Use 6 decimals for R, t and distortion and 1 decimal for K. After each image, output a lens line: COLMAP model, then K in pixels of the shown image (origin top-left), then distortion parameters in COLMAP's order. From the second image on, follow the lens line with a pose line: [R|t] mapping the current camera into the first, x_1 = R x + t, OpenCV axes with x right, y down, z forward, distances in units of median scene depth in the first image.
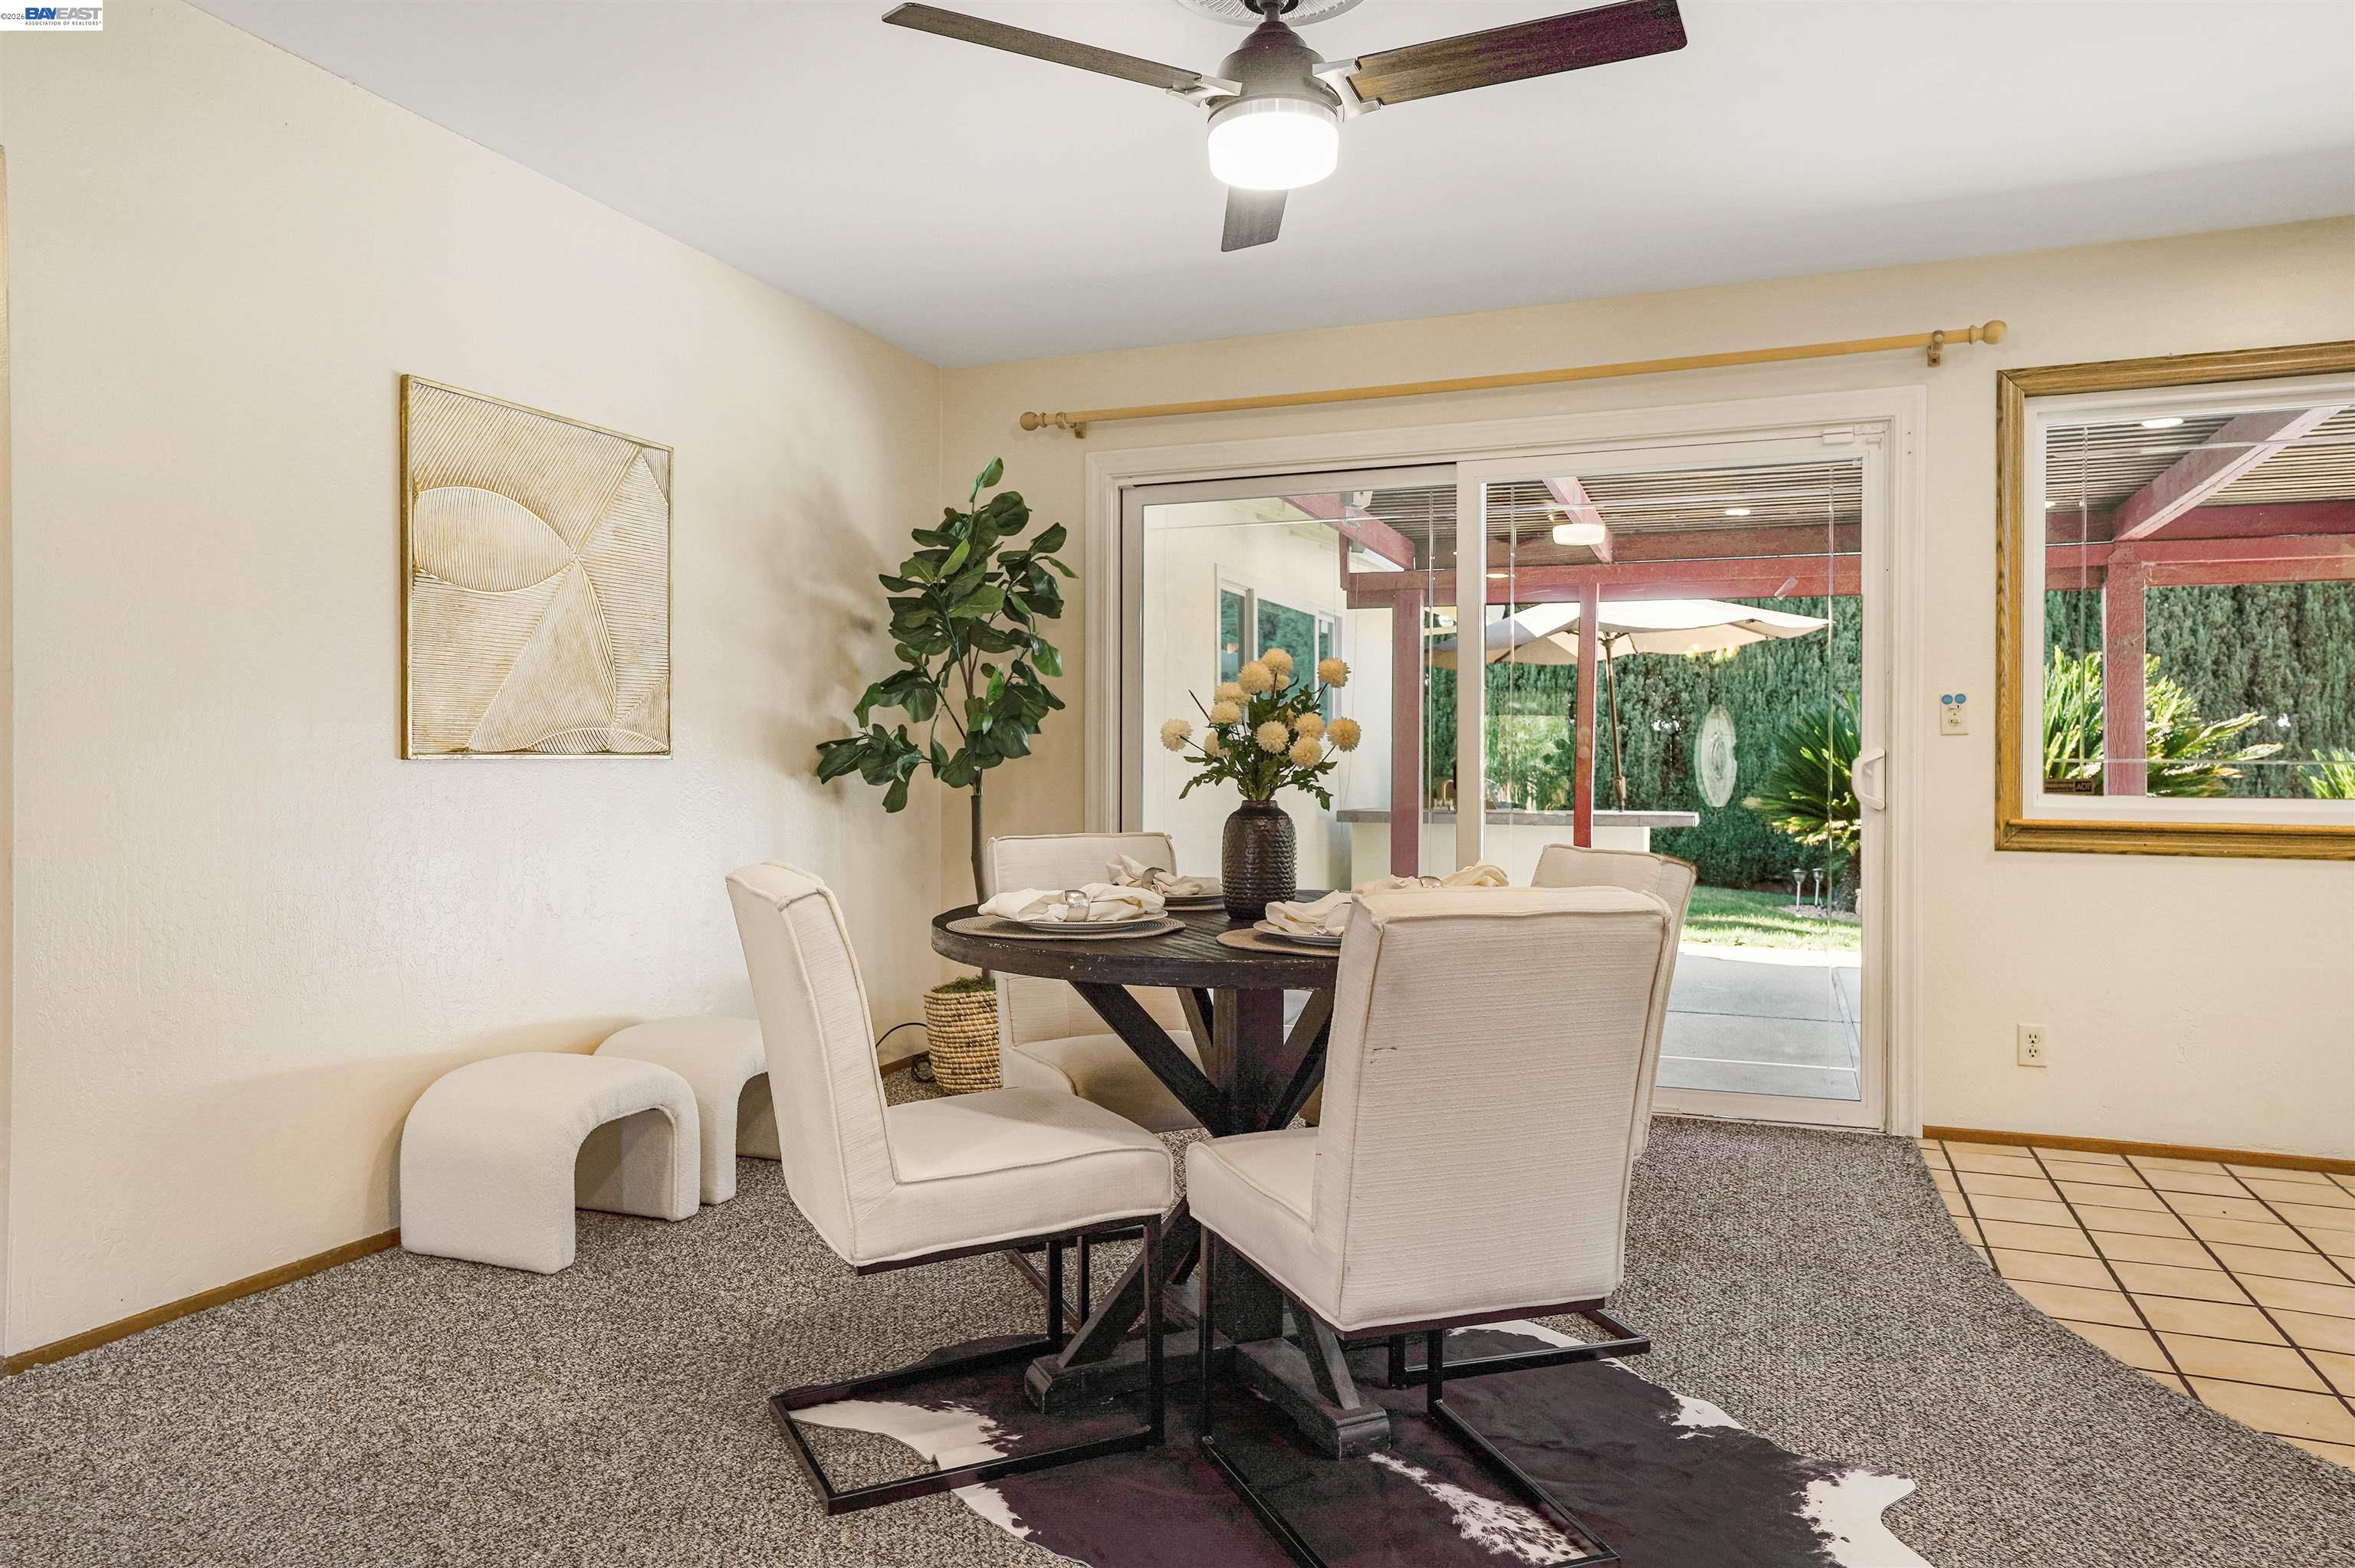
lens RADIAL K [[1512.8, 0, 1174.6], [0, 1512.8, 750.7], [0, 0, 1]] dist [-0.024497, 0.035469]
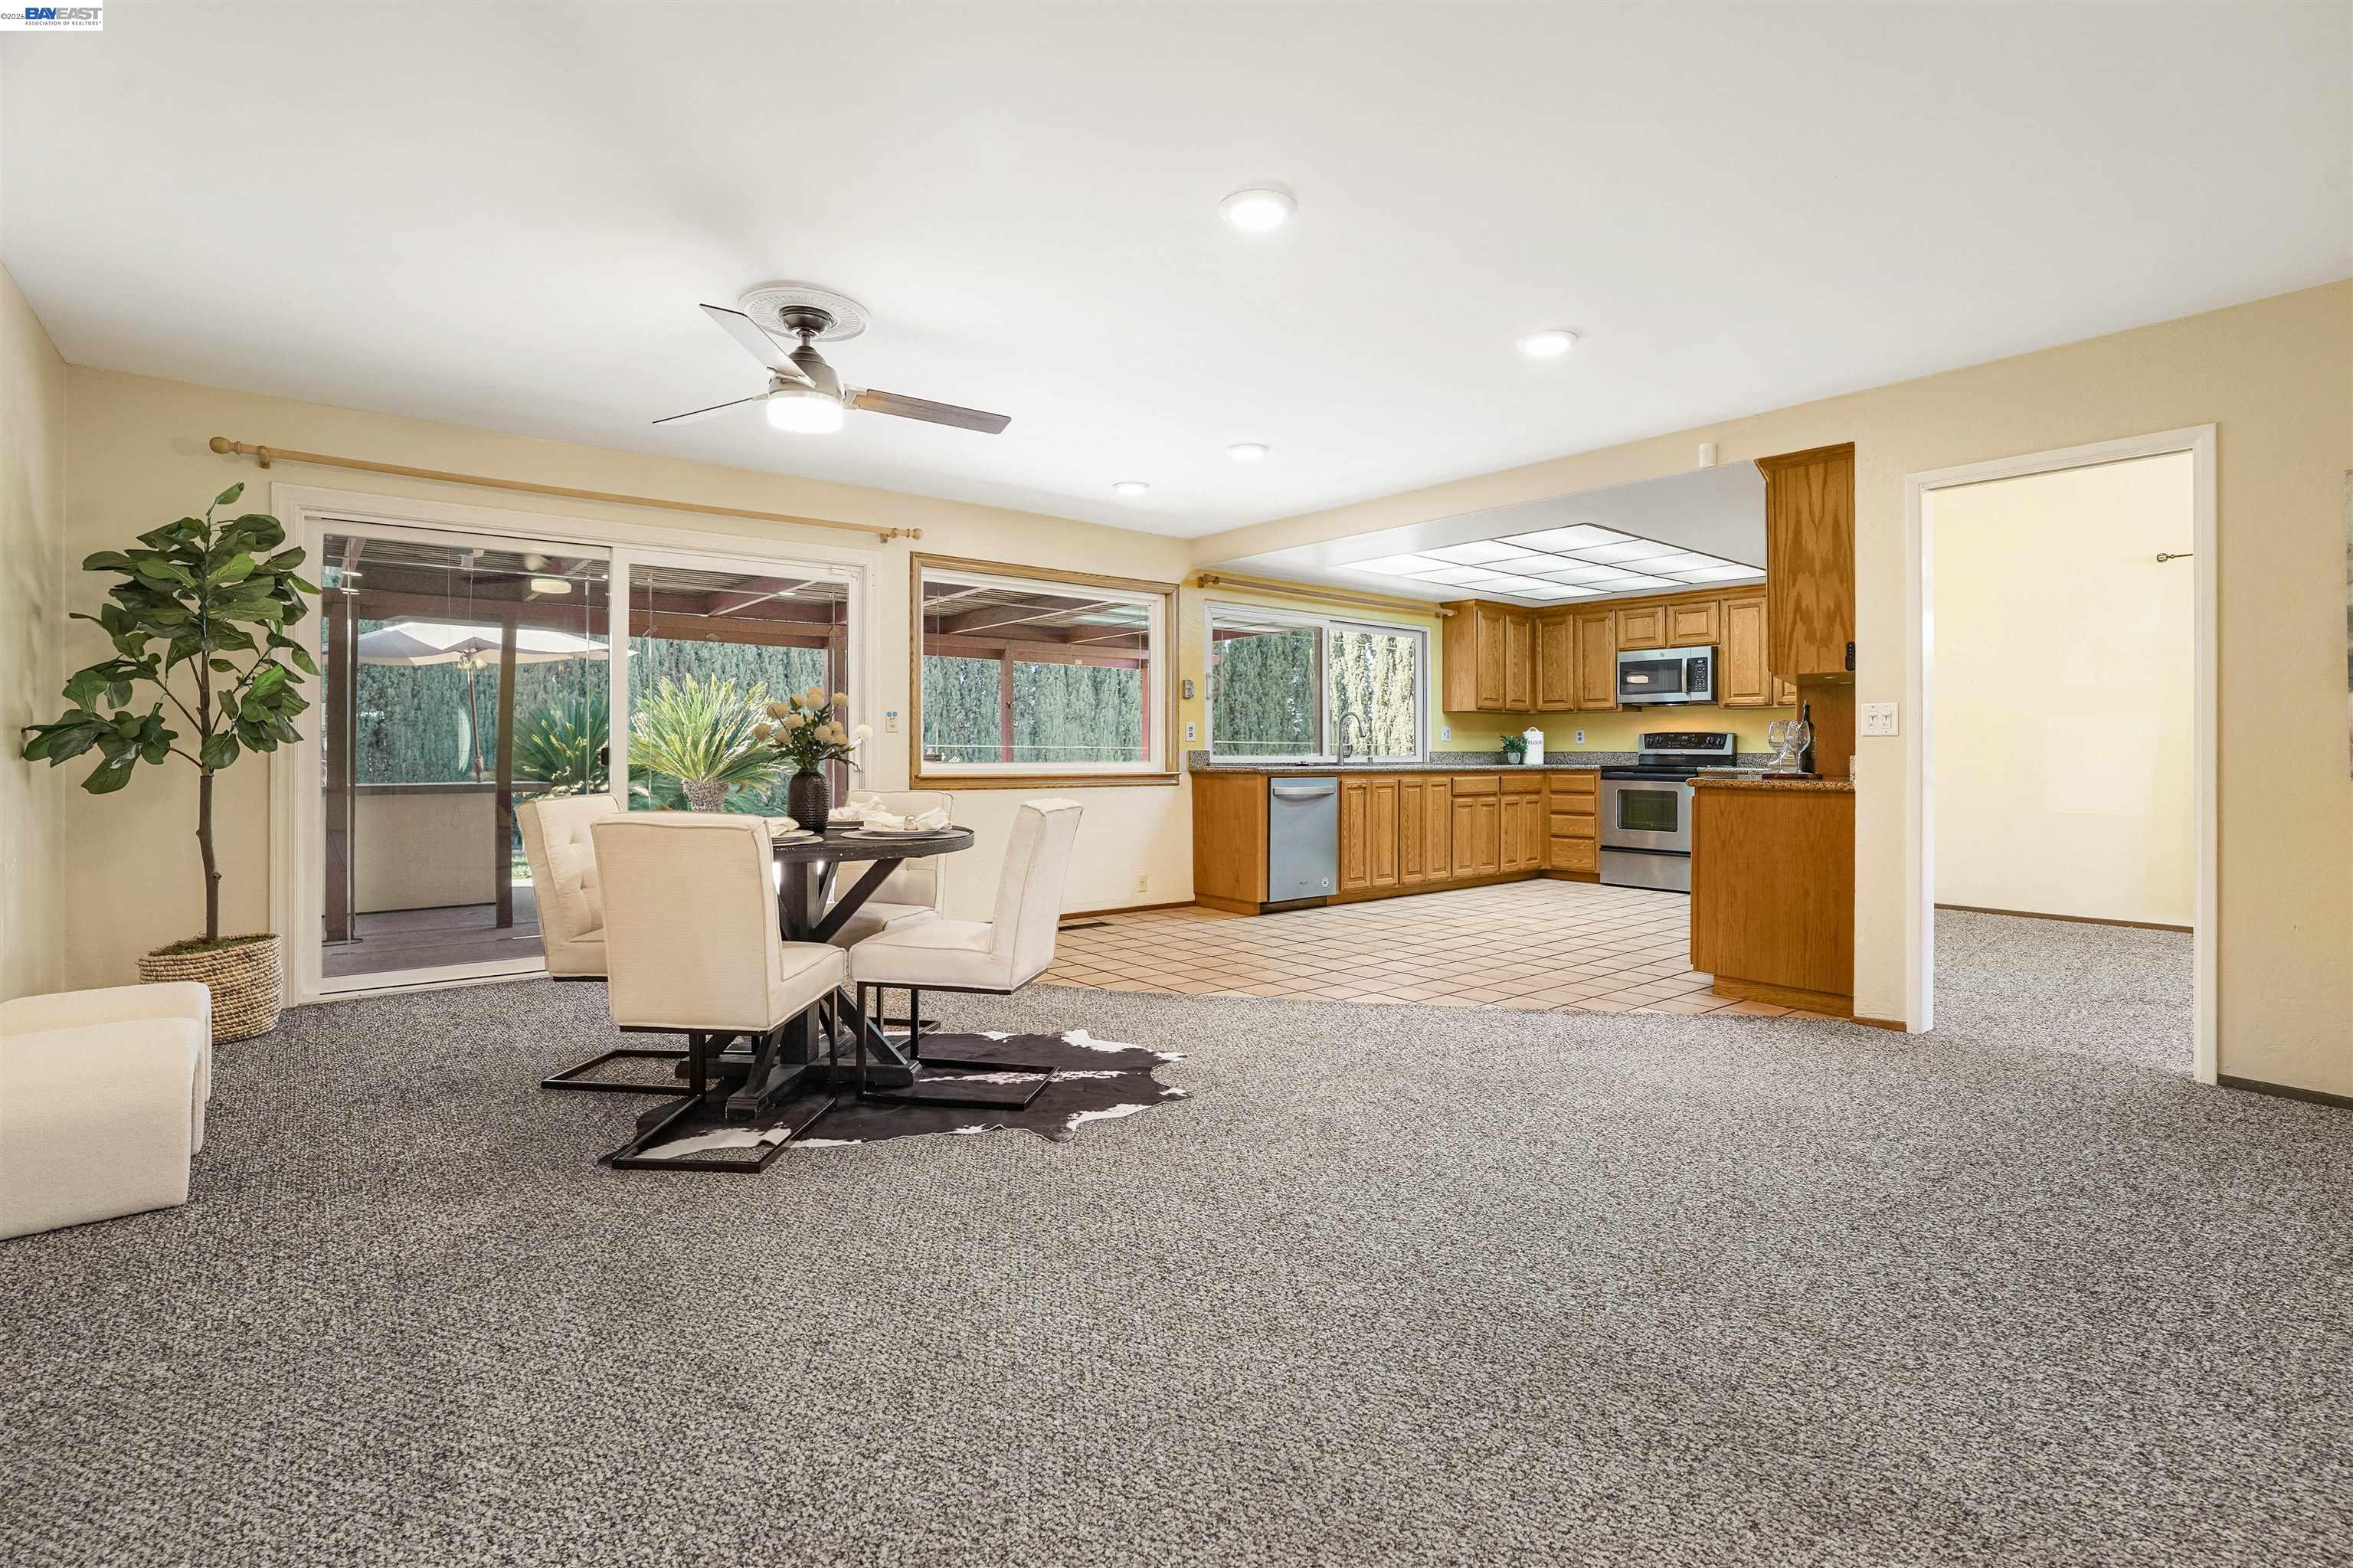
lens RADIAL K [[1105.1, 0, 1189.1], [0, 1105.1, 742.2], [0, 0, 1]] dist [-0.052721, 0.000140]
pose [[0.479971, 0.003510, 0.877277, -0.573574], [-0.008790, 0.999961, 0.000809, -0.002736], [-0.877240, -0.008100, 0.479983, -0.027936]]
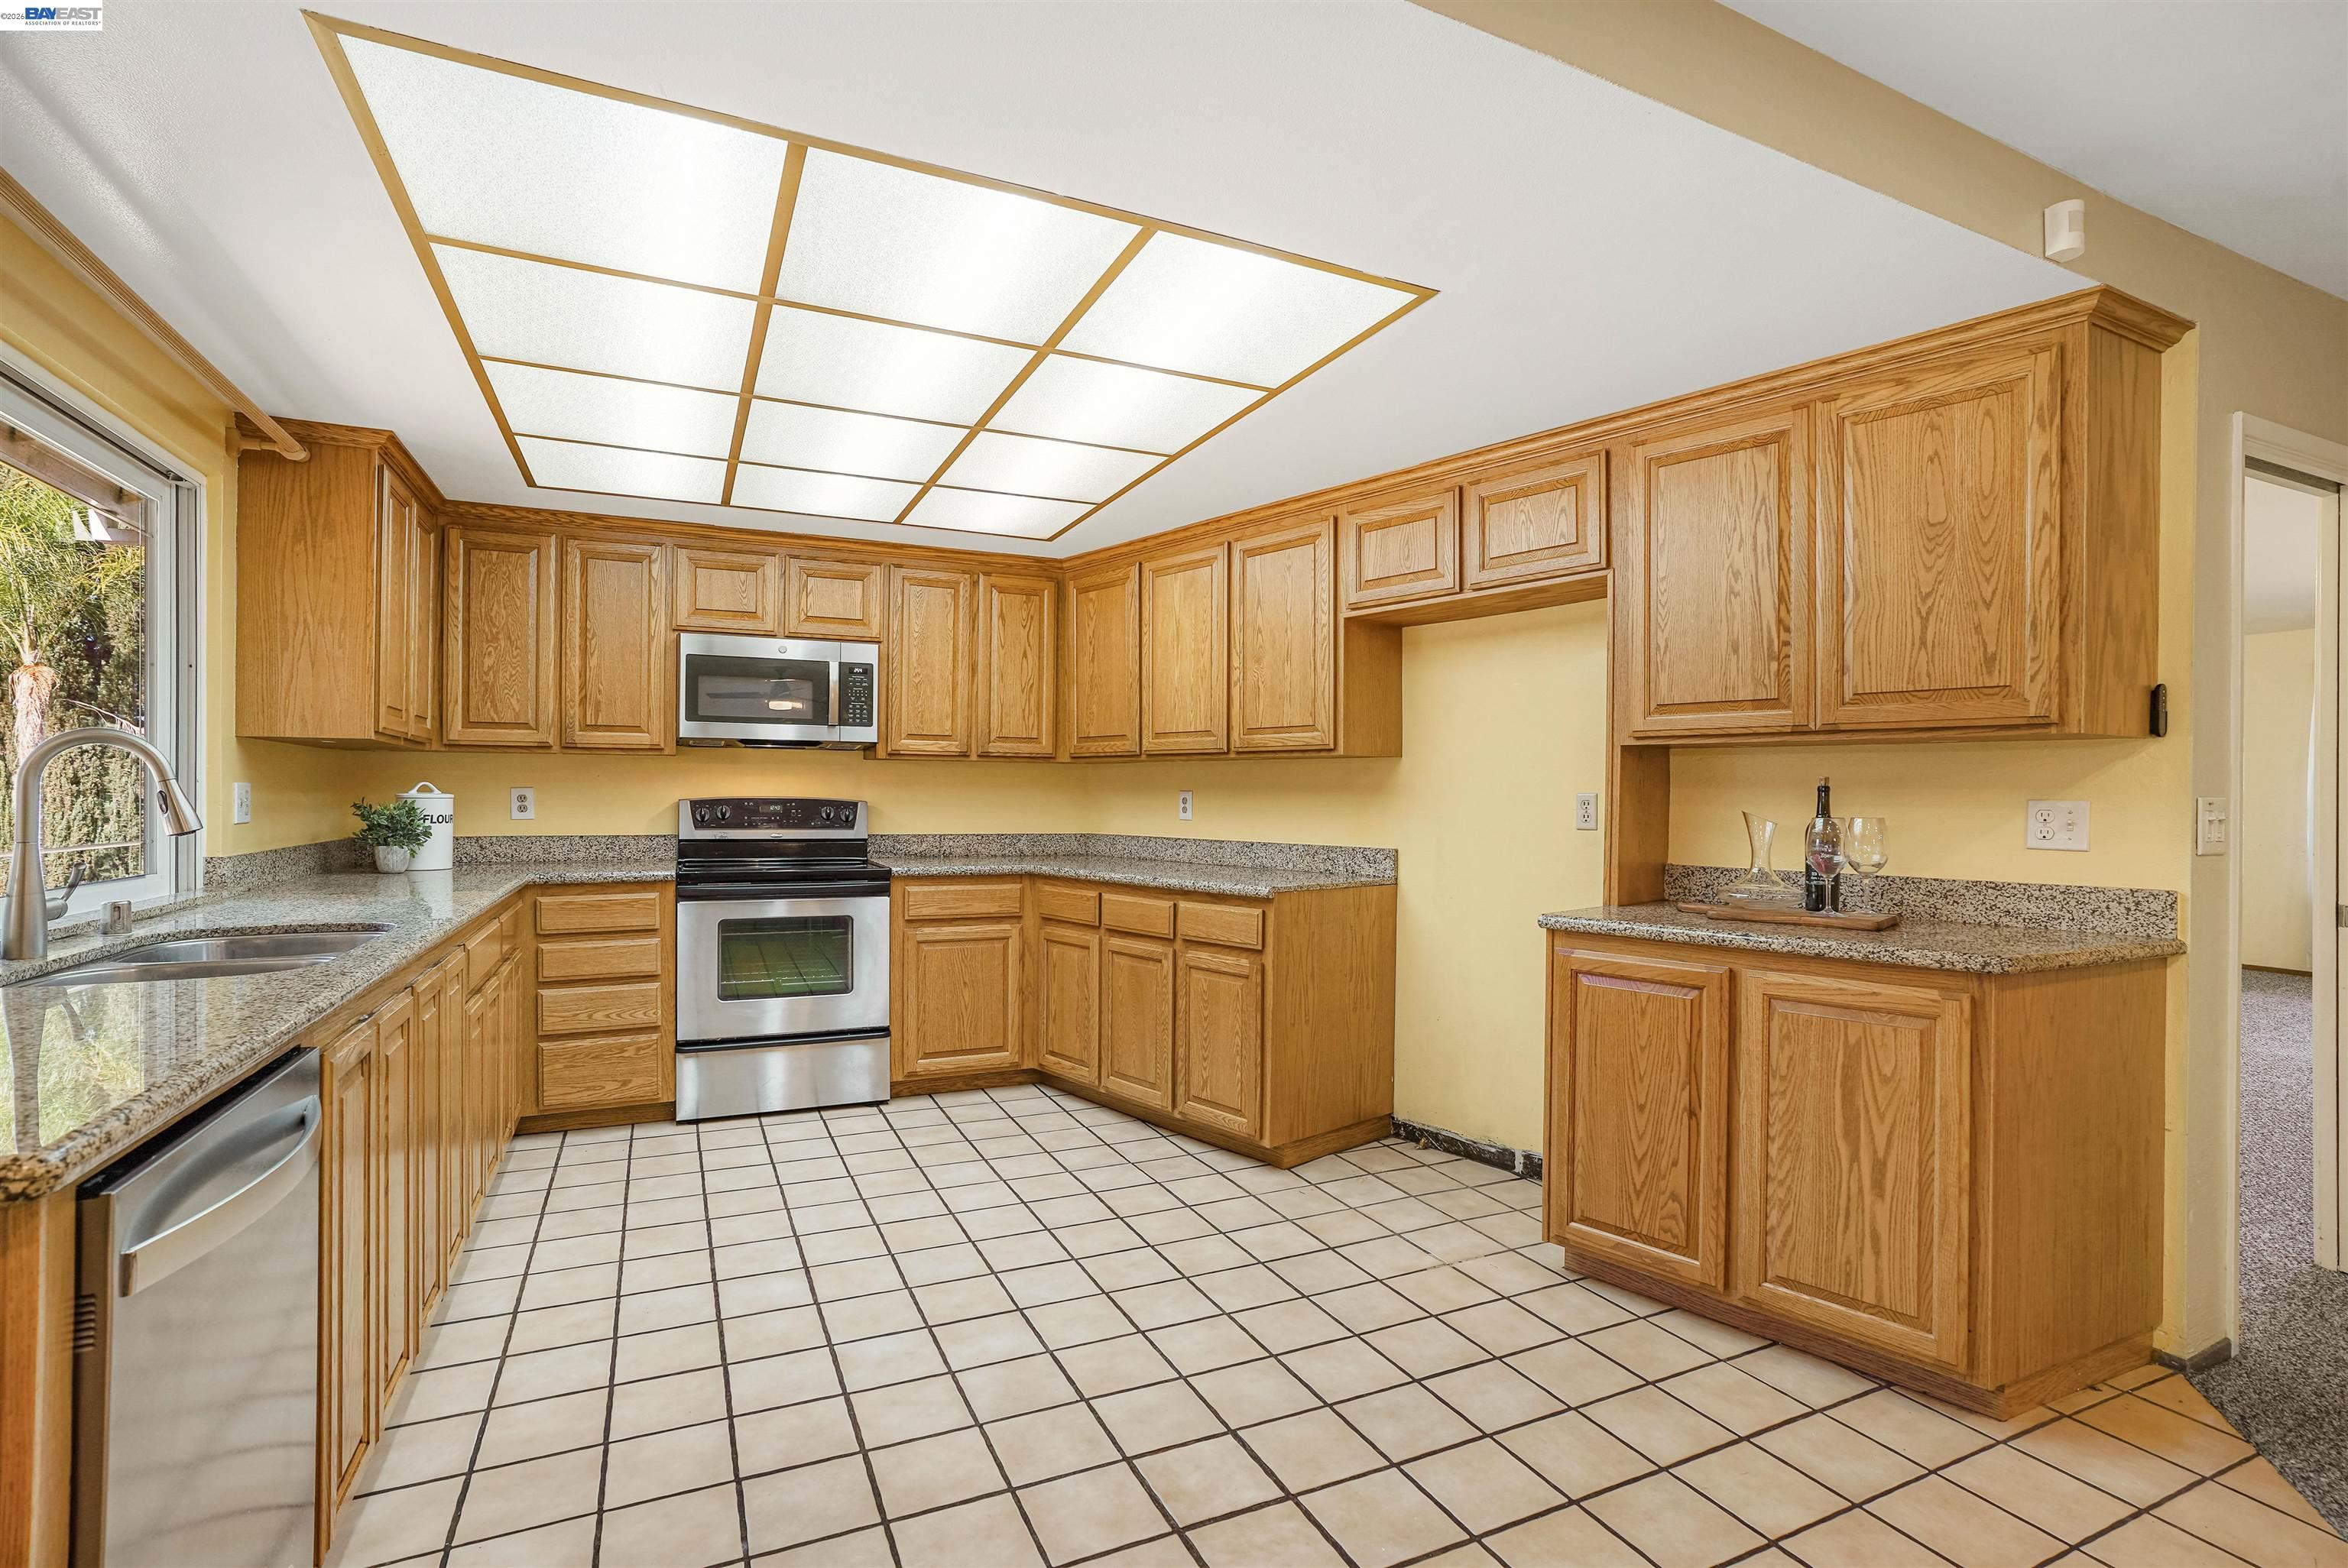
lens RADIAL K [[1098.8, 0, 1191.5], [0, 1098.8, 803.7], [0, 0, 1]] dist [-0.058797, 0.028602]
pose [[-0.735187, -0.014877, 0.677701, 0.656190], [-0.016536, 0.999855, 0.004010, -0.034703], [-0.677663, -0.008258, -0.735326, 0.689944]]
